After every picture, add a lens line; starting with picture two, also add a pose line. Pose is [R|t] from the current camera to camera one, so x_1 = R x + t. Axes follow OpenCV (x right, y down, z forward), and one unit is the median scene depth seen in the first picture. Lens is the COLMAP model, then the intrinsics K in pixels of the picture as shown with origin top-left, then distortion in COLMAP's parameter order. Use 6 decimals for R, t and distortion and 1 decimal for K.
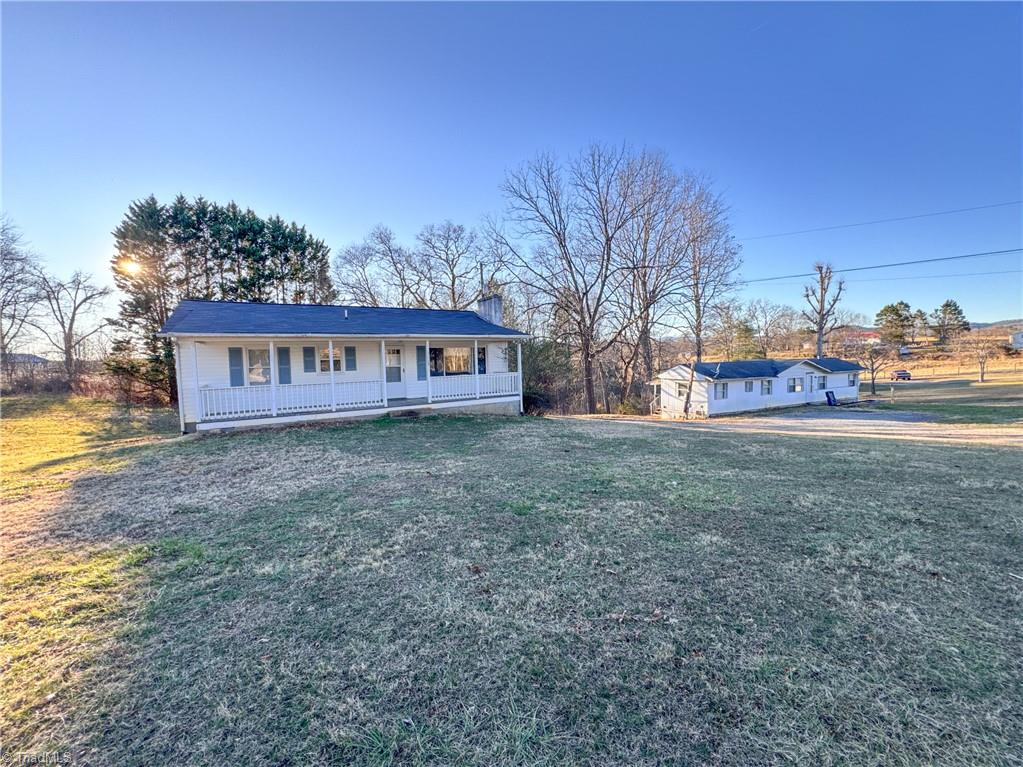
lens RADIAL K [[404.5, 0, 511.5], [0, 404.5, 383.5], [0, 0, 1]] dist [0.001030, 0.000163]
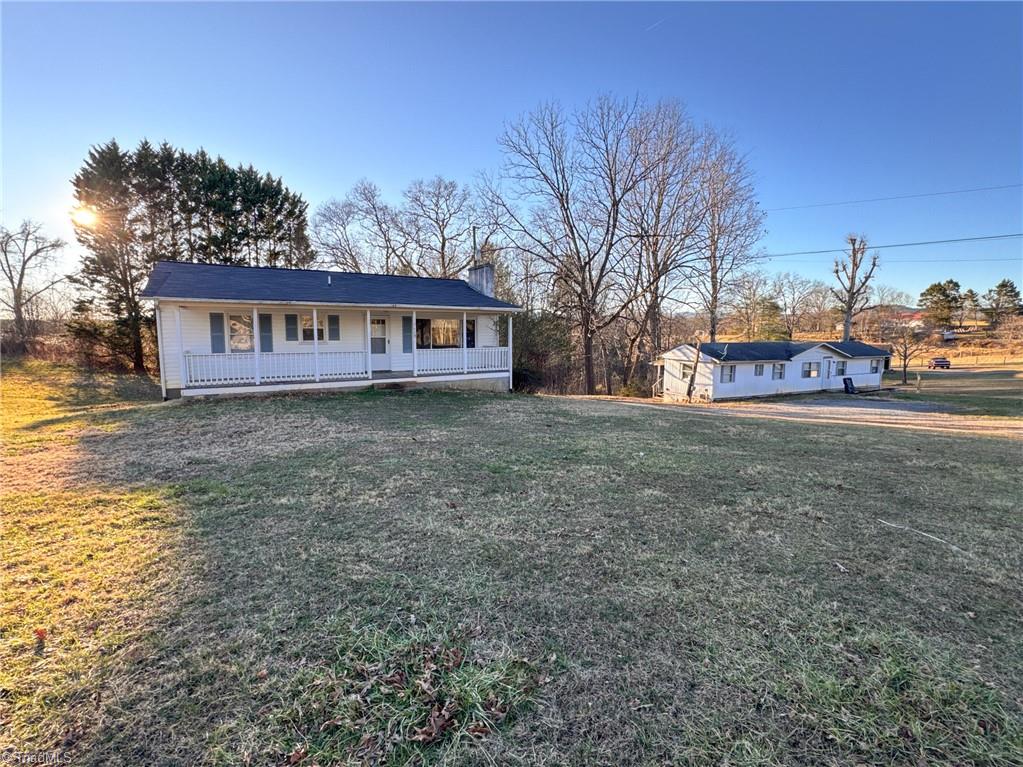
lens RADIAL K [[454.1, 0, 502.2], [0, 454.1, 379.5], [0, 0, 1]] dist [-0.000395, 0.000912]
pose [[0.999522, 0.030008, -0.007423, 0.006785], [-0.029656, 0.998605, 0.043698, 0.001089], [0.008724, -0.043457, 0.999017, -0.040829]]
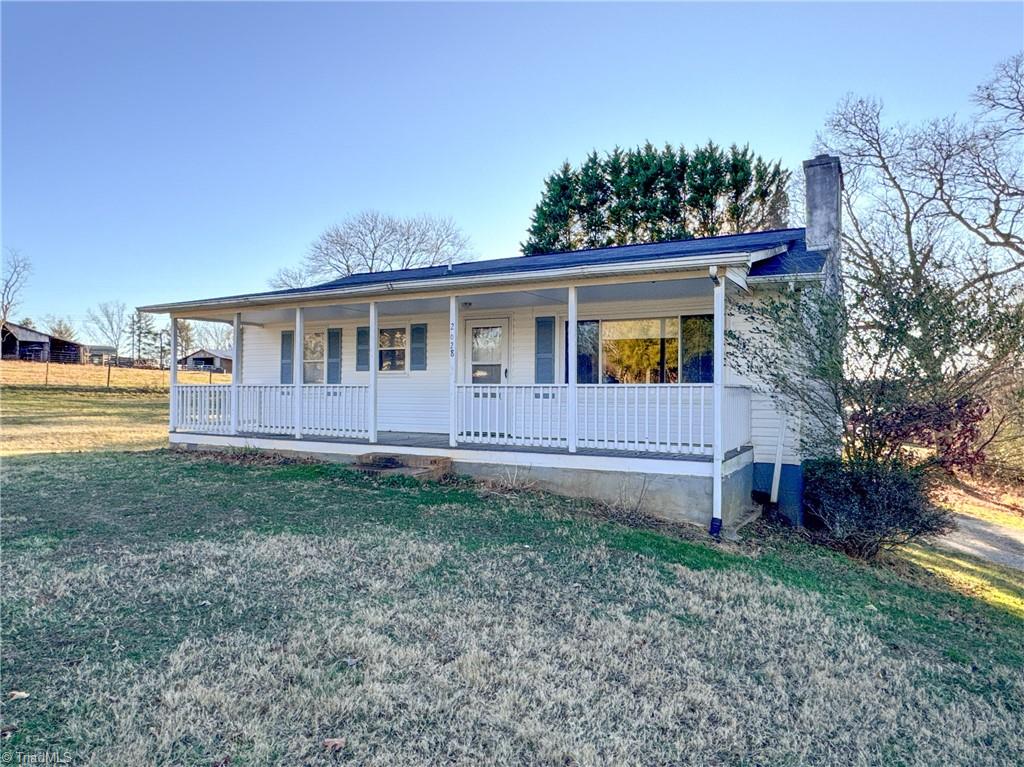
lens RADIAL K [[637.3, 0, 512.0], [0, 637.3, 383.5], [0, 0, 1]] dist [0.000697, 0.000254]
pose [[0.511595, 0.026406, -0.858821, 0.197518], [-0.067281, 0.997690, -0.009403, -0.007455], [0.856588, 0.062592, 0.512190, 0.359748]]
